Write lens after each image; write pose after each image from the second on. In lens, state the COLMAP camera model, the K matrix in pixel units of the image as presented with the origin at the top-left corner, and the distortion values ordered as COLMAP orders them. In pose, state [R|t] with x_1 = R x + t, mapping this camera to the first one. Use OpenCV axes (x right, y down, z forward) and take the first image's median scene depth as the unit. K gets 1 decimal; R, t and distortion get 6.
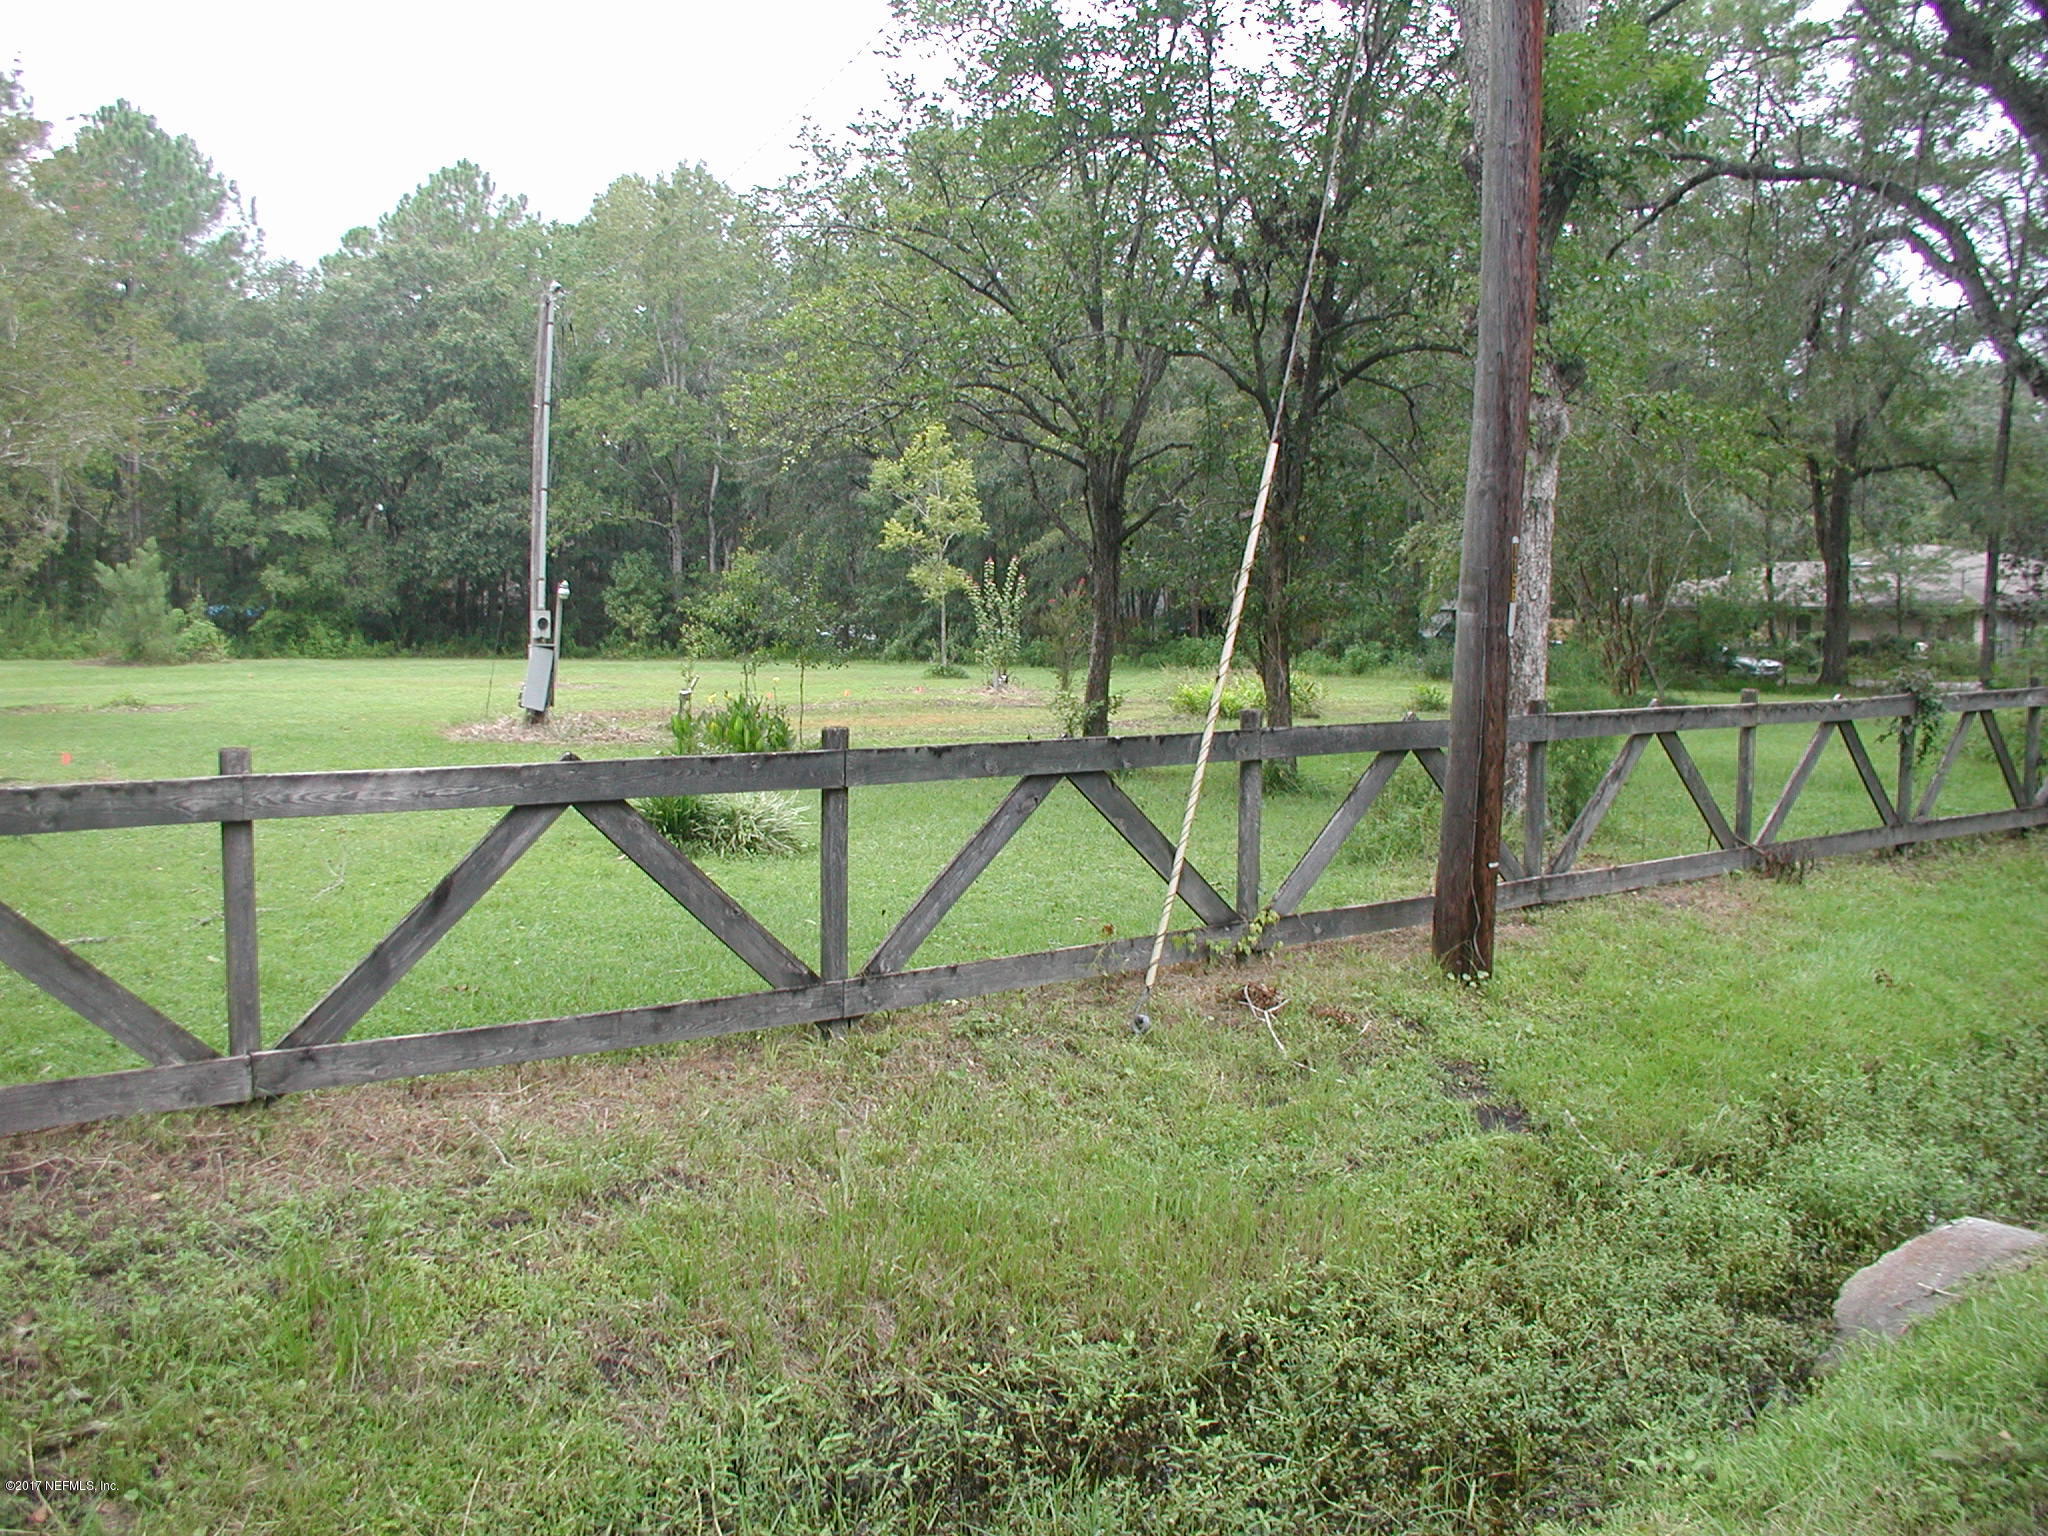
lens RADIAL K [[1896.8, 0, 991.6], [0, 1896.8, 752.6], [0, 0, 1]] dist [-0.222563, 0.261723]
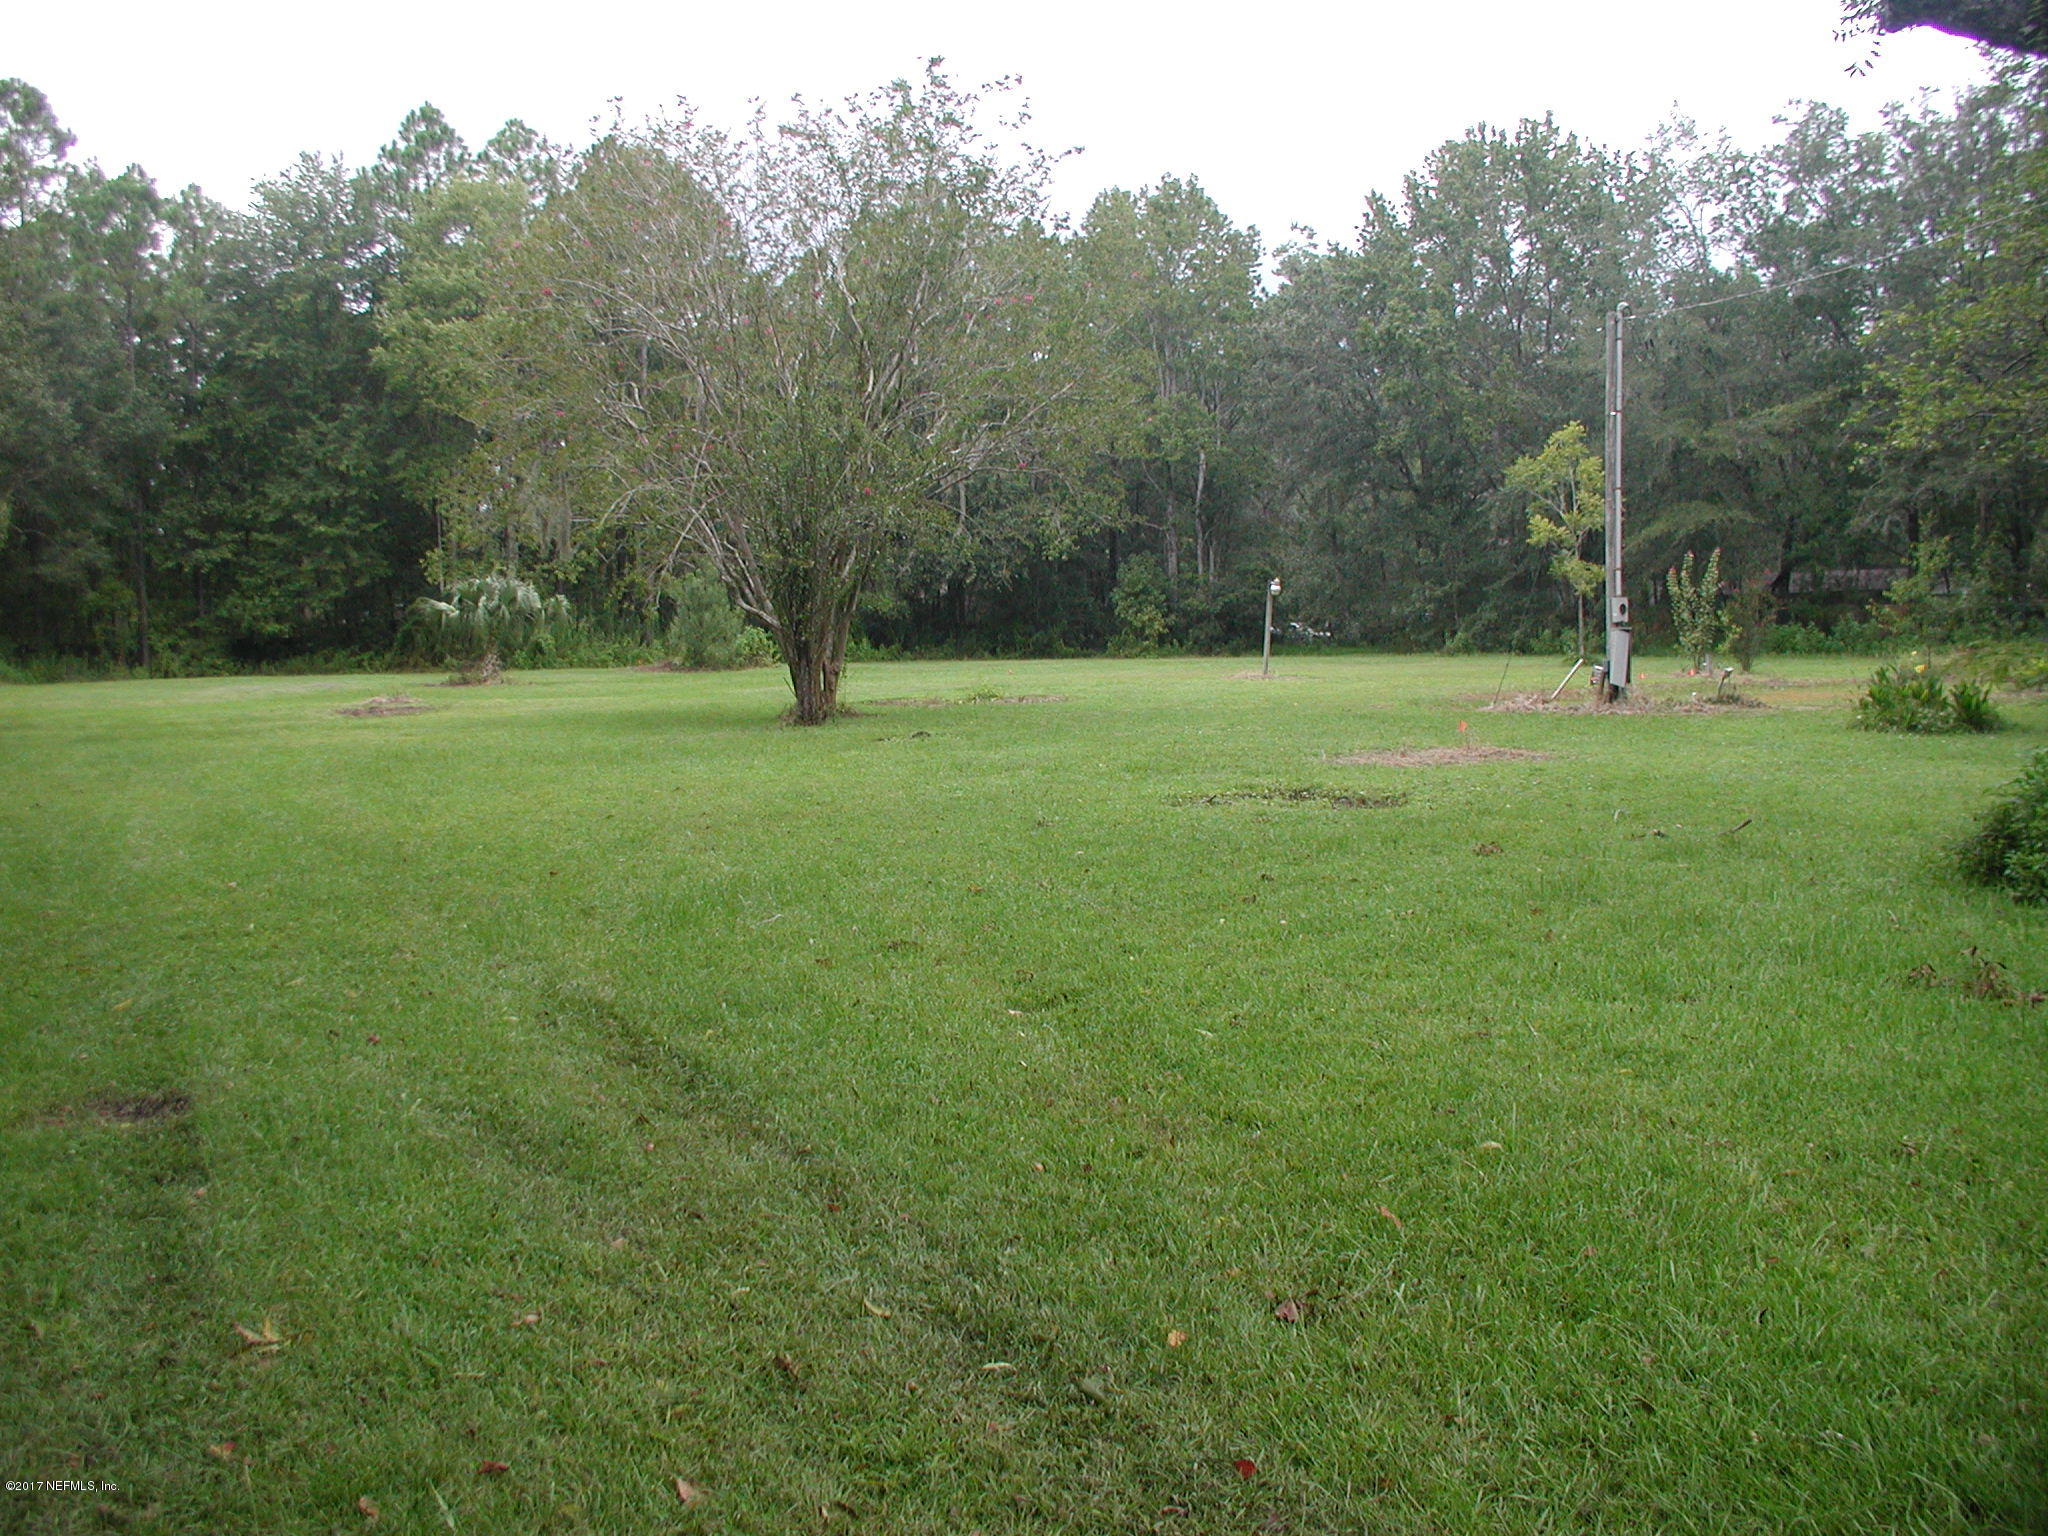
lens RADIAL K [[1901.7, 0, 997.8], [0, 1901.7, 761.4], [0, 0, 1]] dist [-0.238673, 0.291679]
pose [[0.994788, -0.015789, -0.100737, -0.171044], [0.015987, 0.999872, 0.001161, 0.005029], [0.100706, -0.002765, 0.994912, -0.047555]]
